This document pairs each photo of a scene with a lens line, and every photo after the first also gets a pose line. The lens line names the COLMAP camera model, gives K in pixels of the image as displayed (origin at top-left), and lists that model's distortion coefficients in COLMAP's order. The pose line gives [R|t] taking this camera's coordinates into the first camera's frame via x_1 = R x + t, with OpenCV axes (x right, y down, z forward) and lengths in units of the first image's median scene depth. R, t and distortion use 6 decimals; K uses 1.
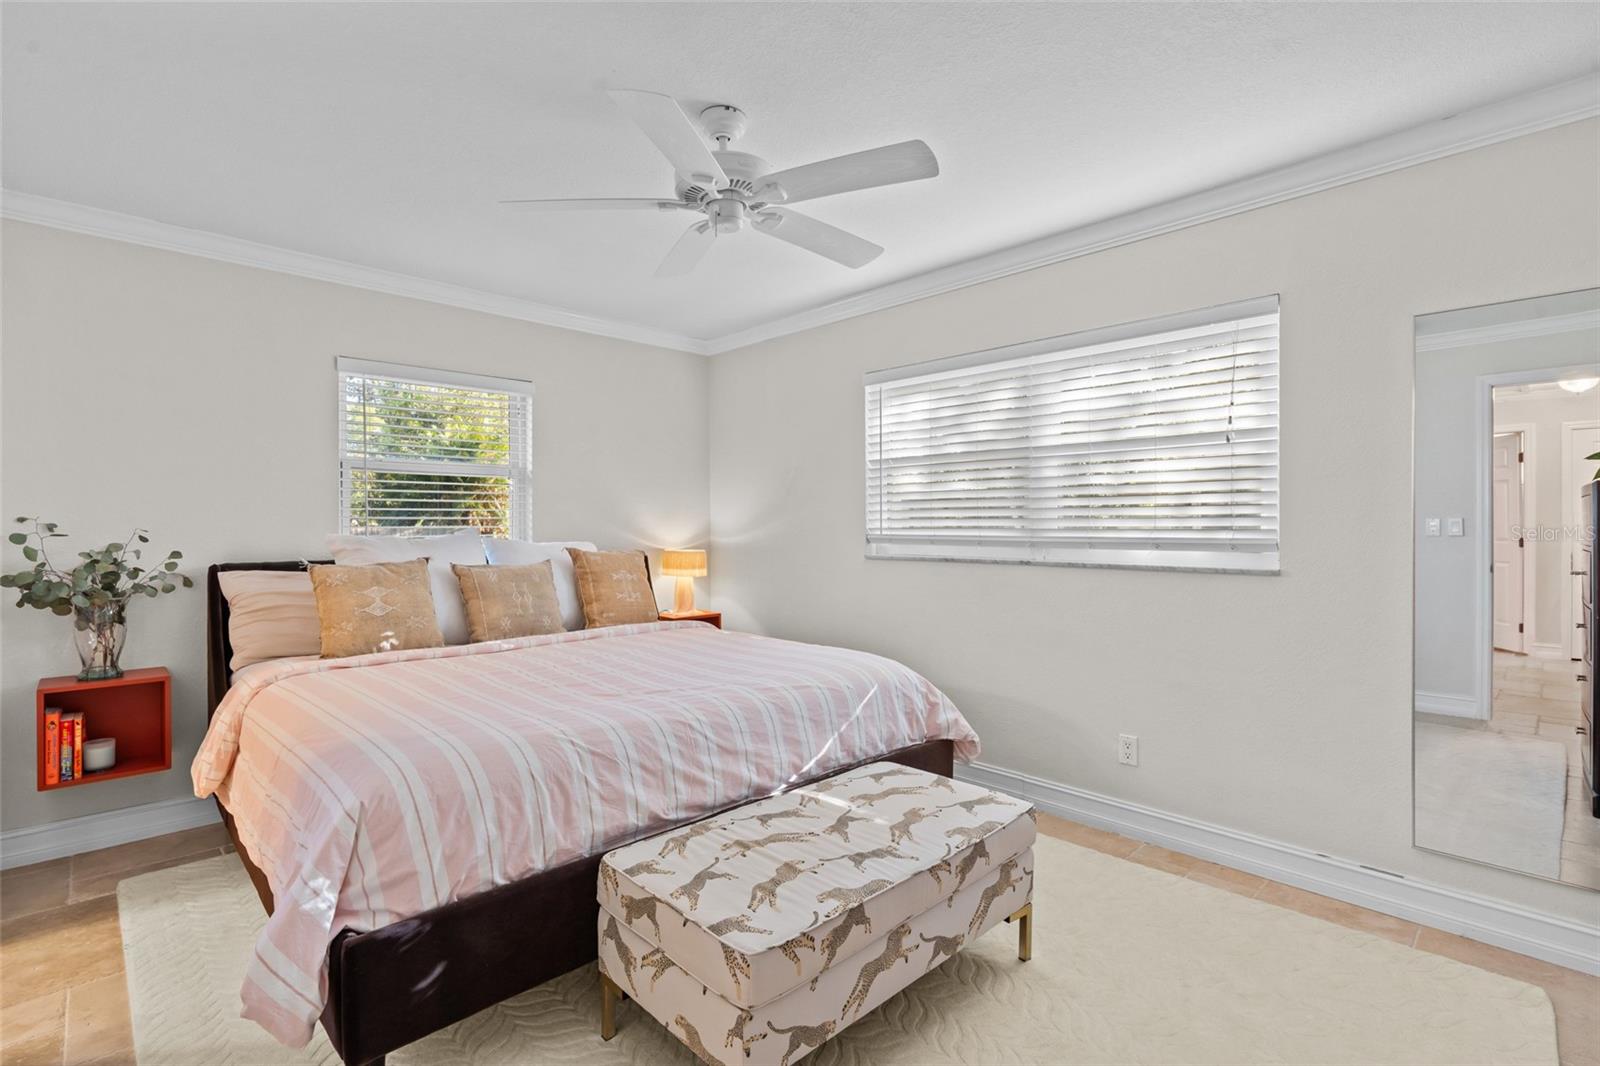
lens RADIAL K [[736.1, 0, 803.1], [0, 736.1, 532.8], [0, 0, 1]] dist [-0.017223, 0.000199]
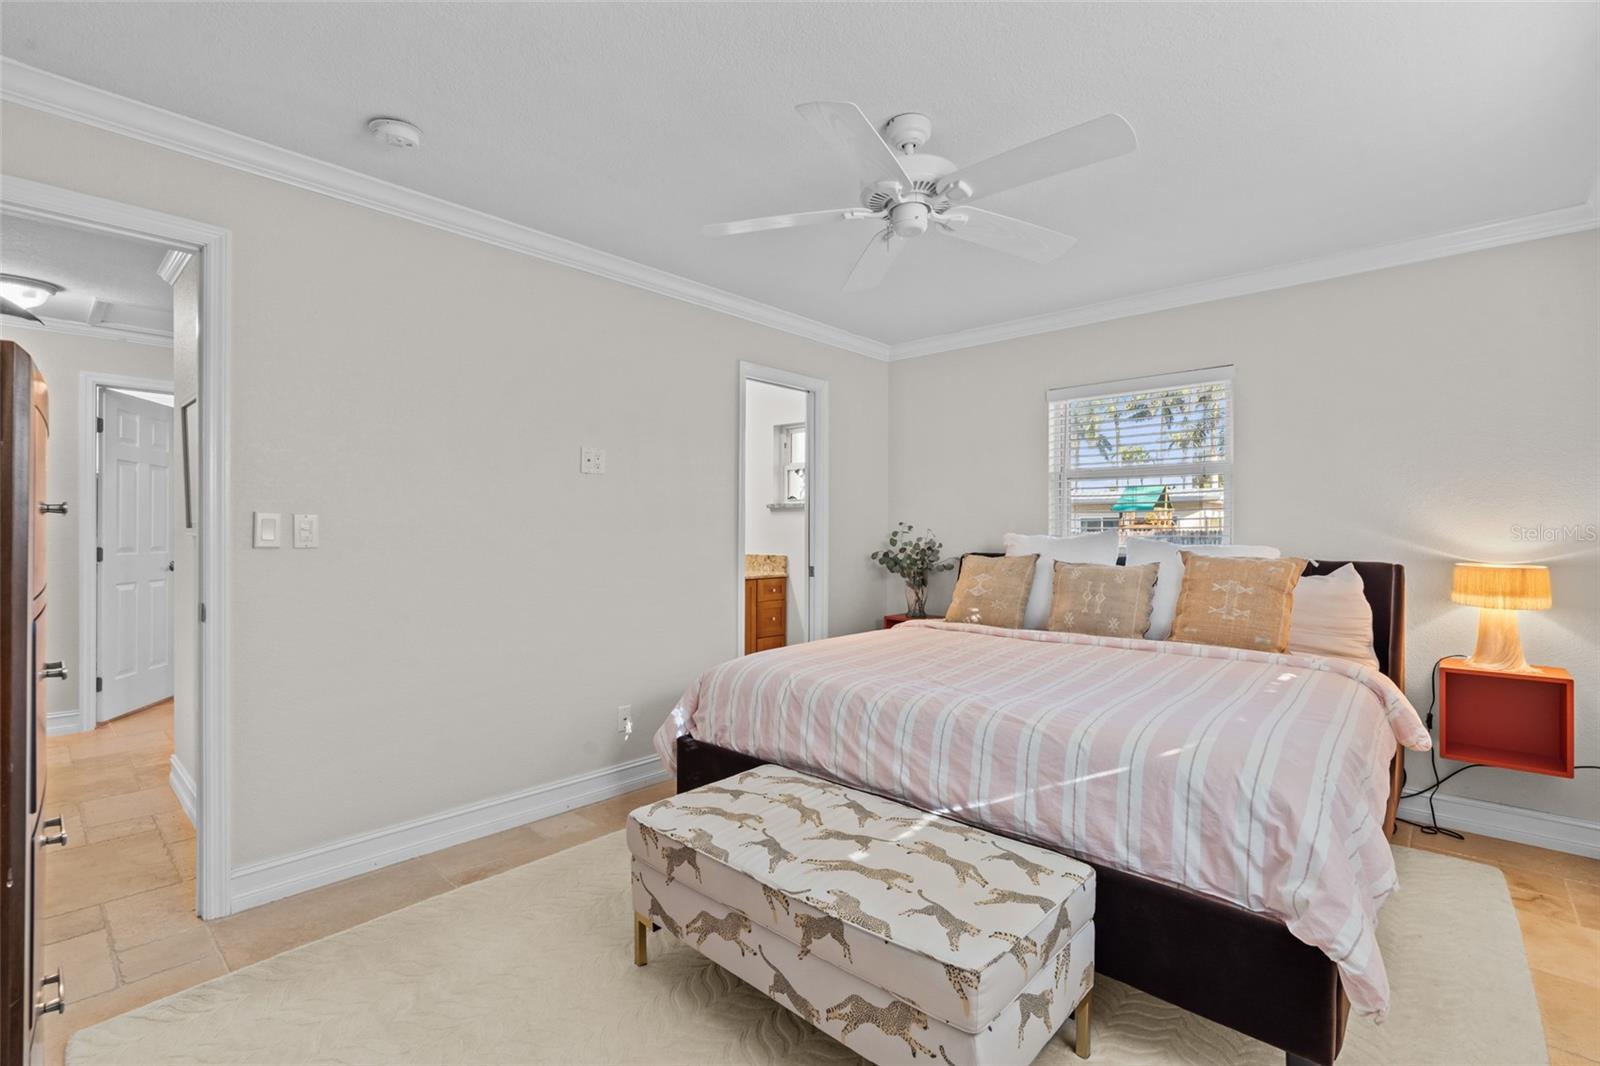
lens RADIAL K [[722.5, 0, 799.4], [0, 722.5, 530.9], [0, 0, 1]] dist [-0.010505, 0.004057]
pose [[0.056630, 0.004540, -0.998385, 0.953352], [-0.008057, 0.999959, 0.004091, -0.007461], [0.998363, 0.007813, 0.056665, 0.846800]]
